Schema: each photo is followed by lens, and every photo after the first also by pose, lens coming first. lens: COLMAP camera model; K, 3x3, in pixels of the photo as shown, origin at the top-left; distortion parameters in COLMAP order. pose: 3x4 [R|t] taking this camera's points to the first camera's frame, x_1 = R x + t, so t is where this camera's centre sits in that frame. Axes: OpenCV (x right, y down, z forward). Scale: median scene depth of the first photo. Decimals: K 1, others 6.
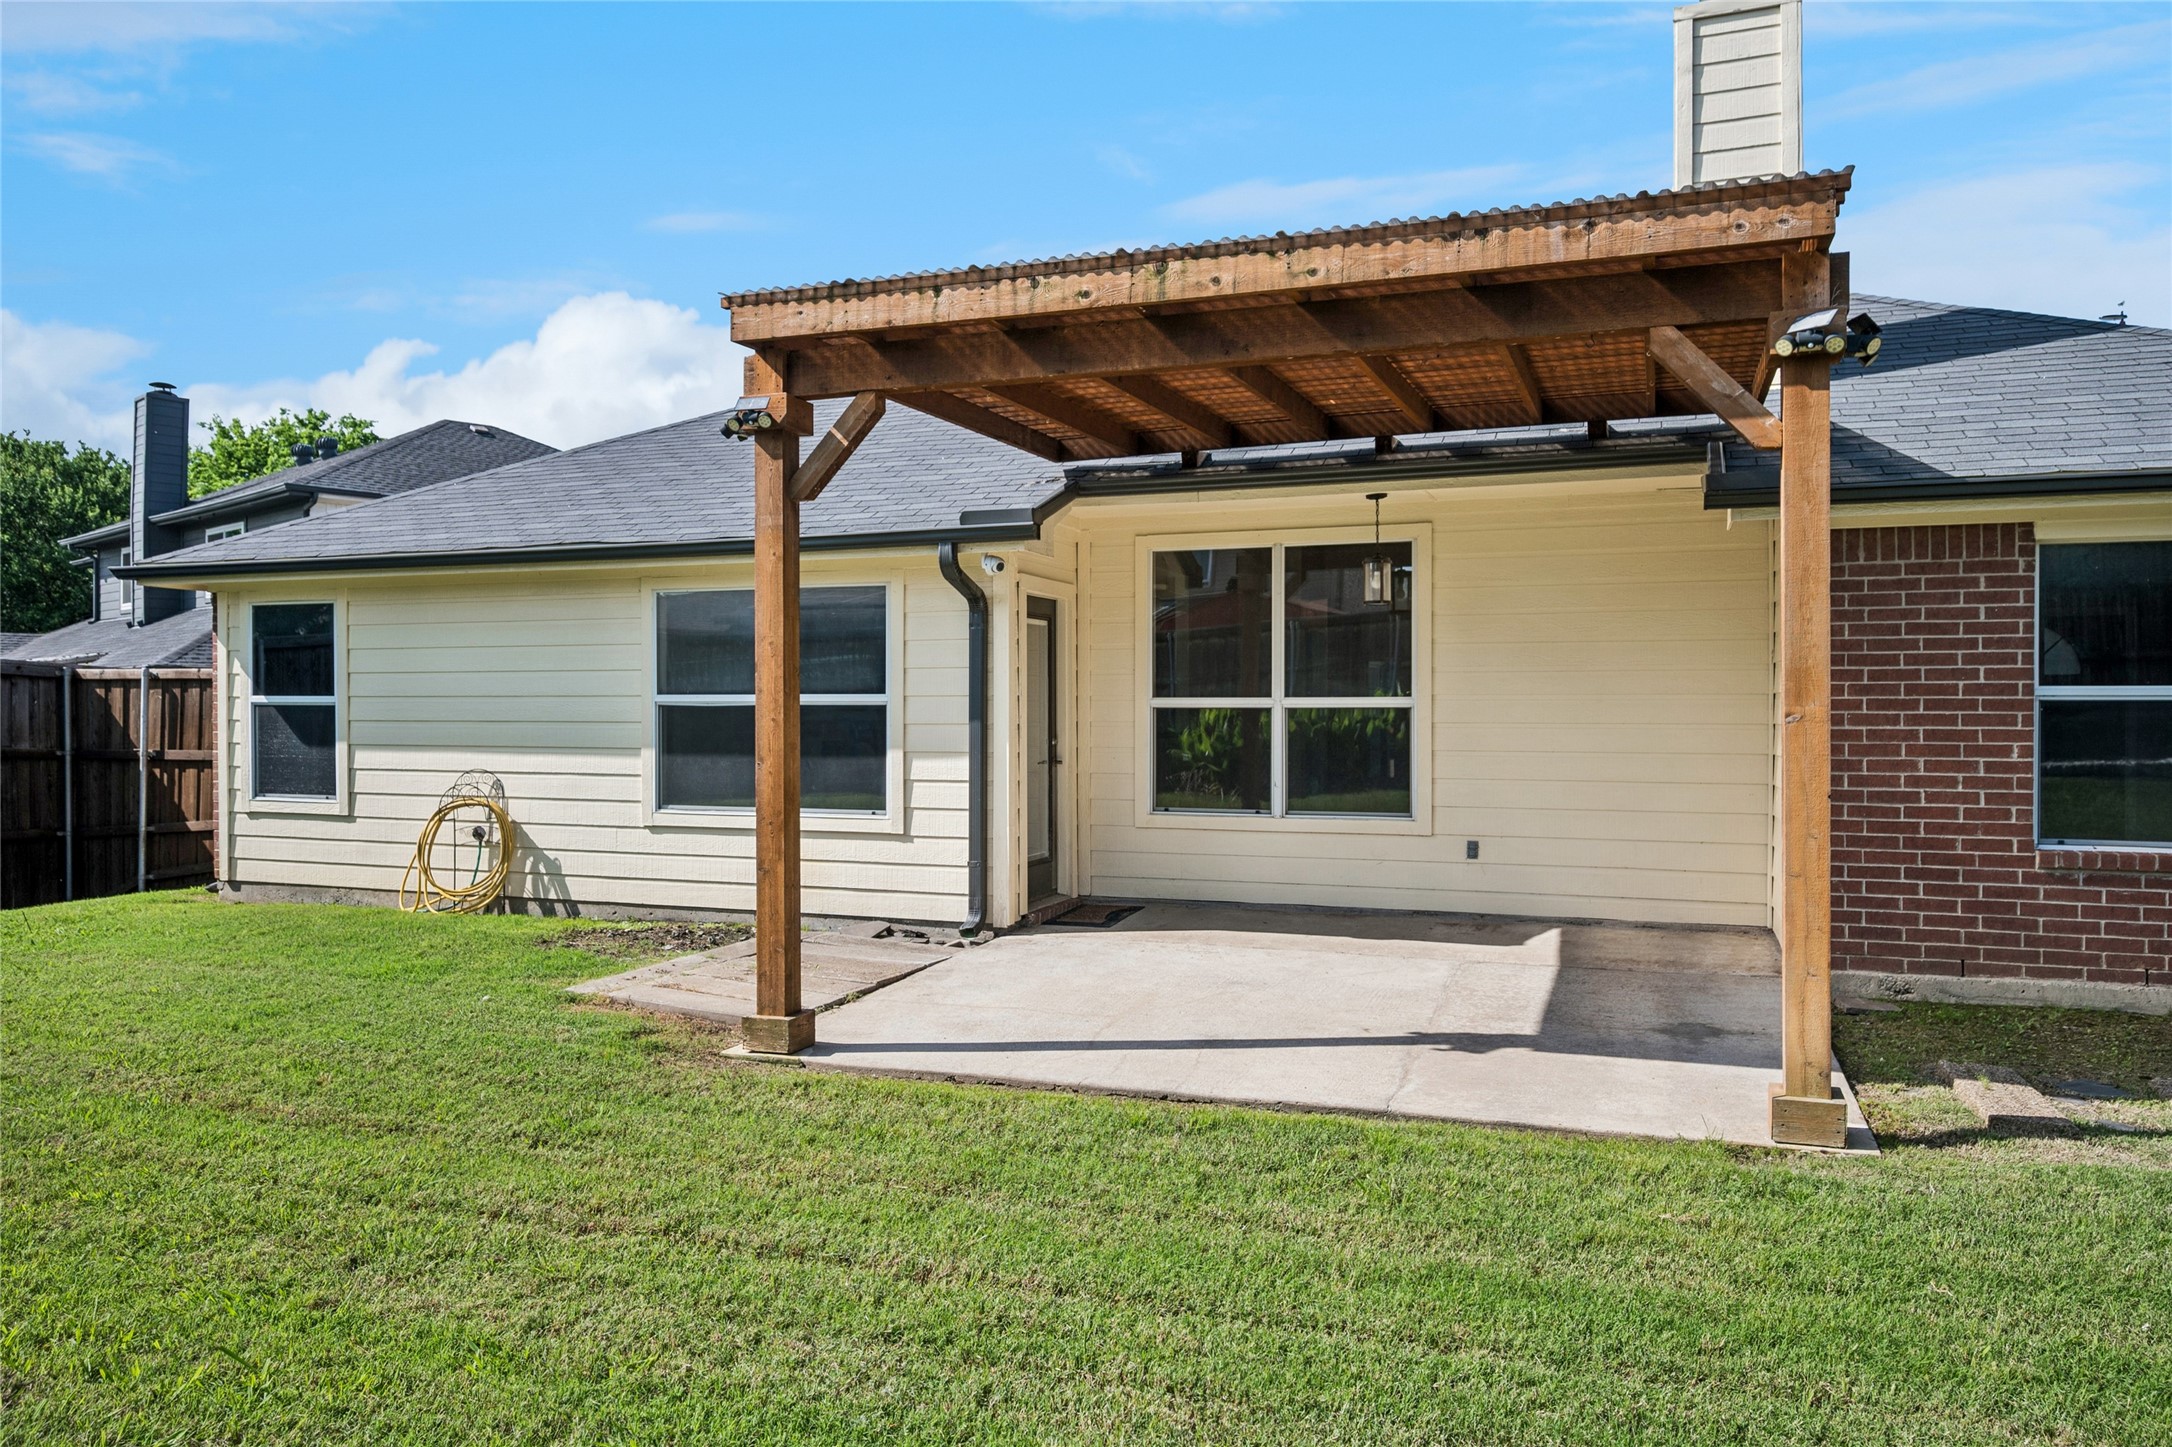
lens RADIAL K [[1487.7, 0, 1101.2], [0, 1487.7, 722.8], [0, 0, 1]] dist [0.000010, -0.000714]
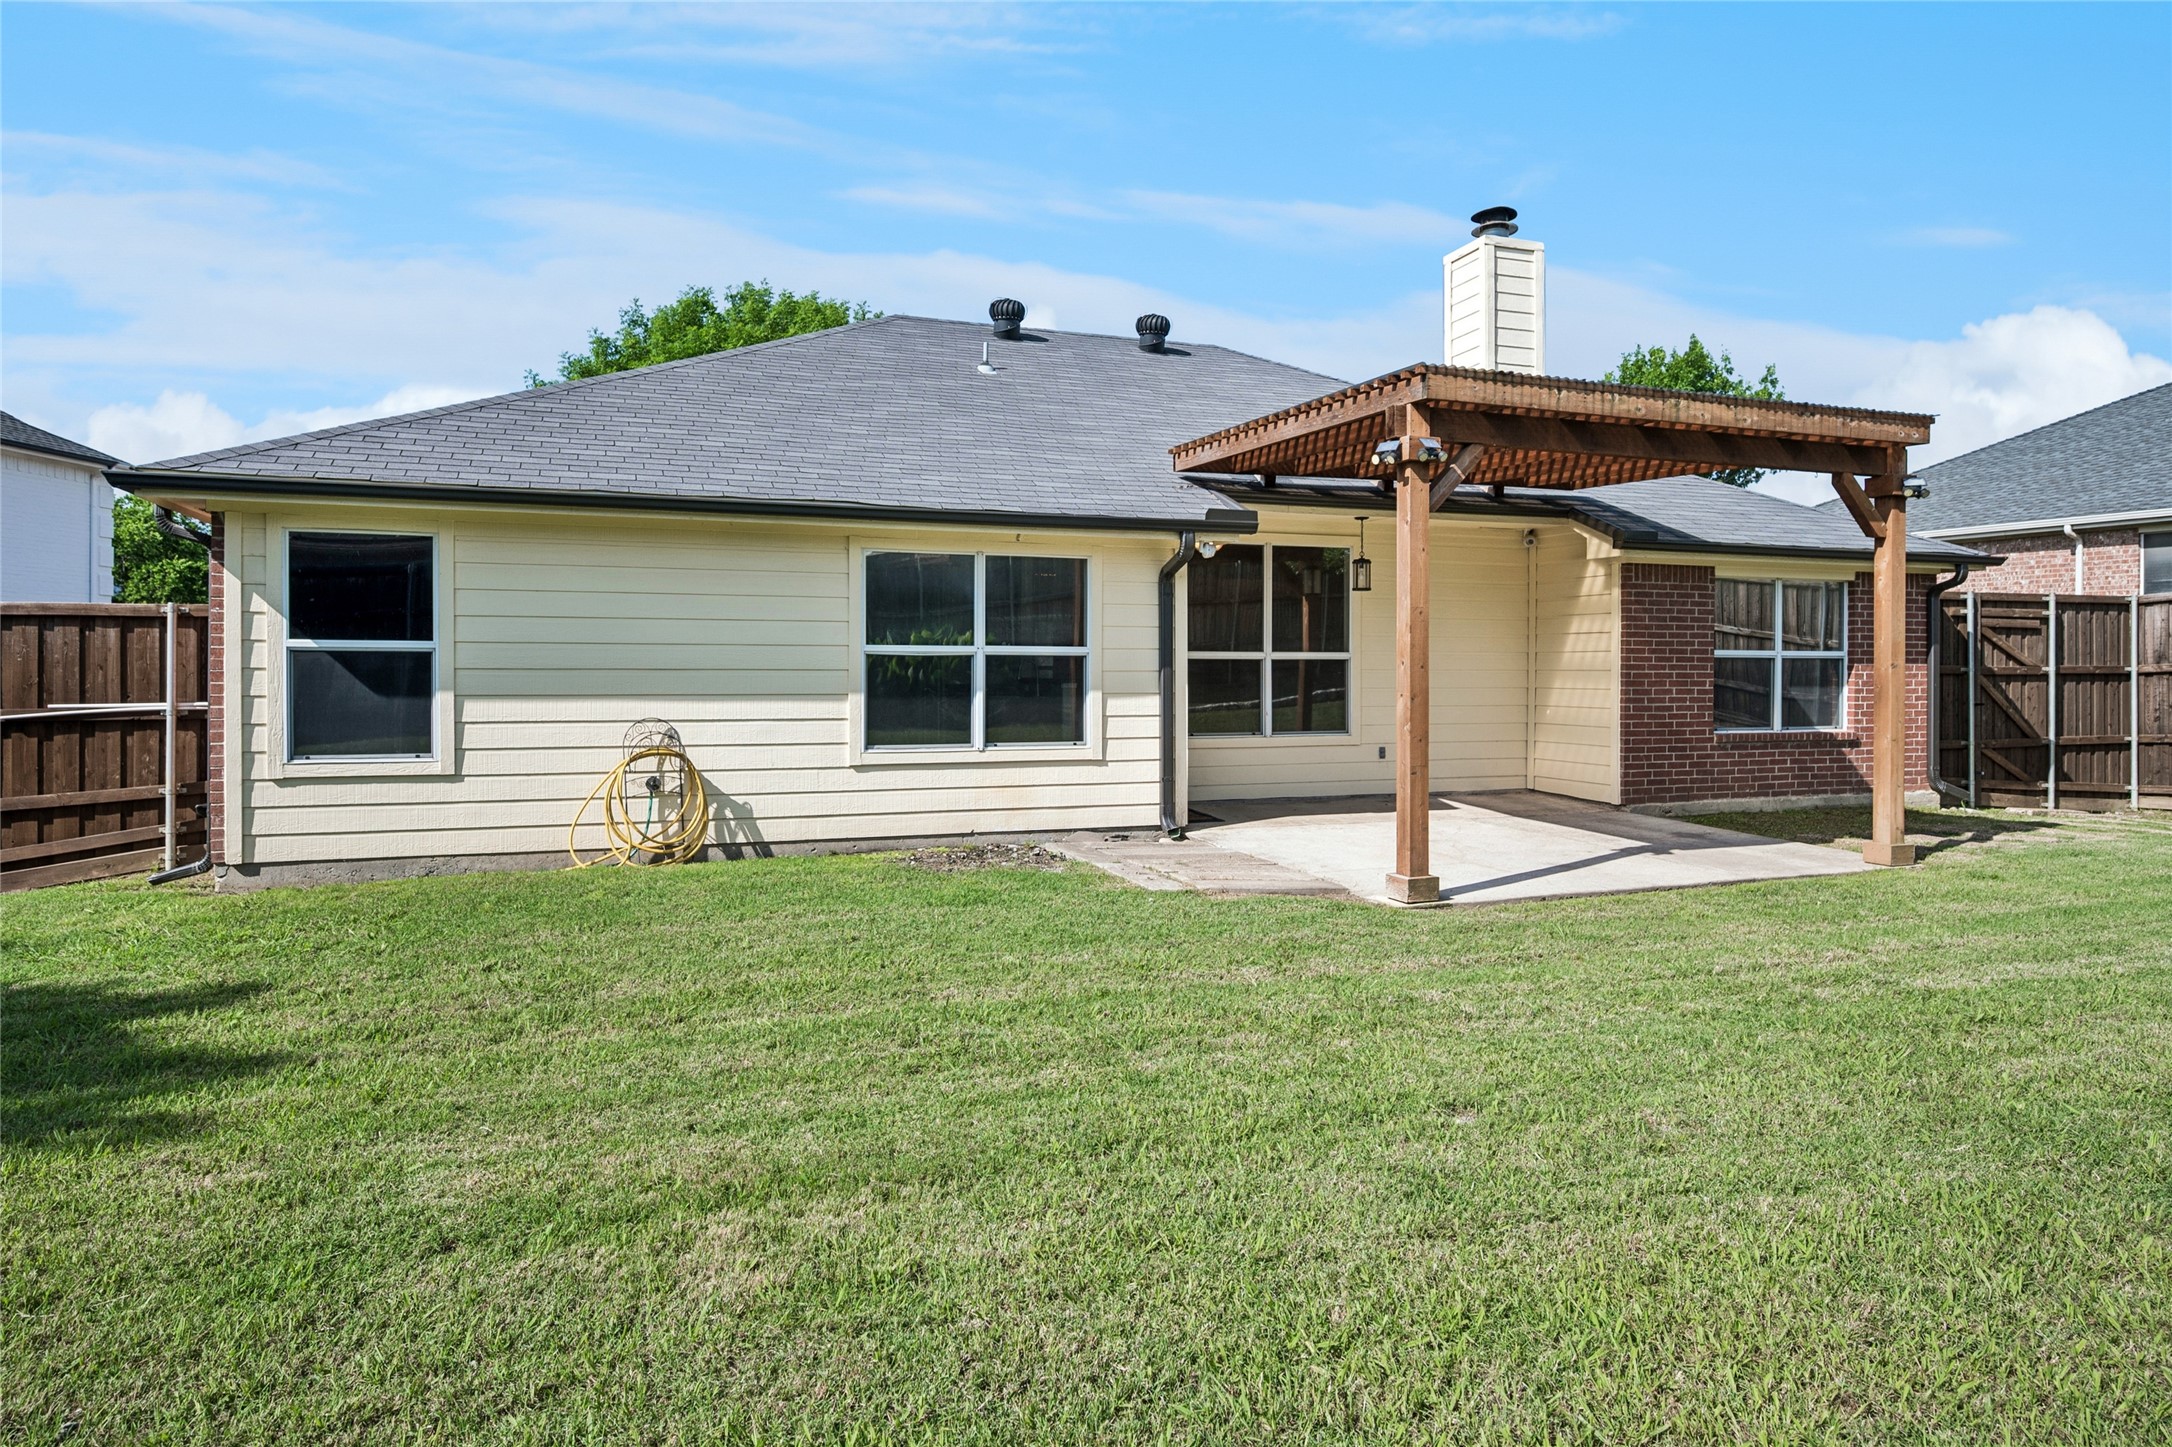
lens RADIAL K [[1331.1, 0, 1048.0], [0, 1331.1, 673.4], [0, 0, 1]] dist [-0.006853, -0.000129]
pose [[0.758298, -0.002631, 0.651902, -0.805989], [0.002264, 0.999996, 0.001402, 0.001097], [-0.651904, 0.000412, 0.758302, 0.168116]]
